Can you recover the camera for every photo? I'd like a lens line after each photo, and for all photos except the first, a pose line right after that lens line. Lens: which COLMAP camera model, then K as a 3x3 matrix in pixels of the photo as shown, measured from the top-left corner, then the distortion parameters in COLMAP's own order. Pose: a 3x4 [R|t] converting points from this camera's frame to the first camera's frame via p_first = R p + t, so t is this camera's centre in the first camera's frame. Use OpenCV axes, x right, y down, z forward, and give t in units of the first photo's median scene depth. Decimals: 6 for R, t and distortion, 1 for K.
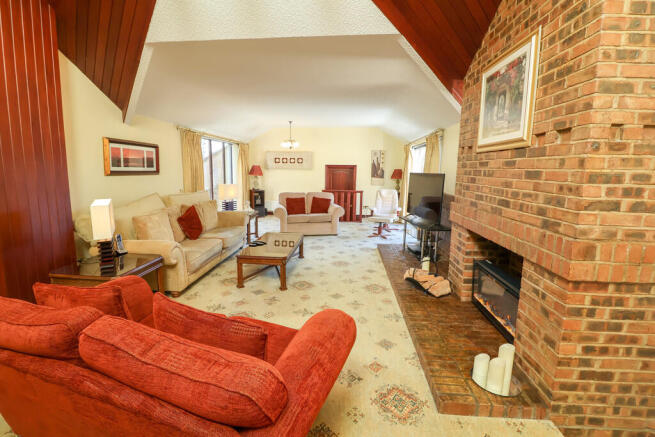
lens RADIAL K [[302.5, 0, 324.9], [0, 302.5, 215.2], [0, 0, 1]] dist [-0.017371, -0.002391]
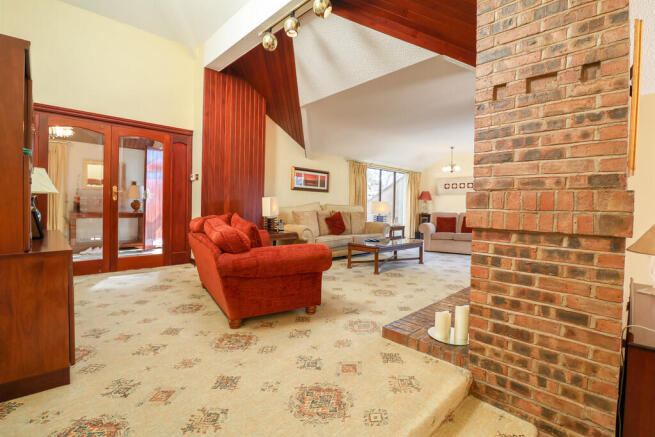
lens RADIAL K [[302.5, 0, 326.4], [0, 302.5, 215.8], [0, 0, 1]] dist [-0.017371, -0.002391]
pose [[0.754631, 0.017739, -0.655909, 1.101737], [-0.105445, 0.989921, -0.094544, 0.321576], [0.647621, 0.140508, 0.748896, -0.188860]]
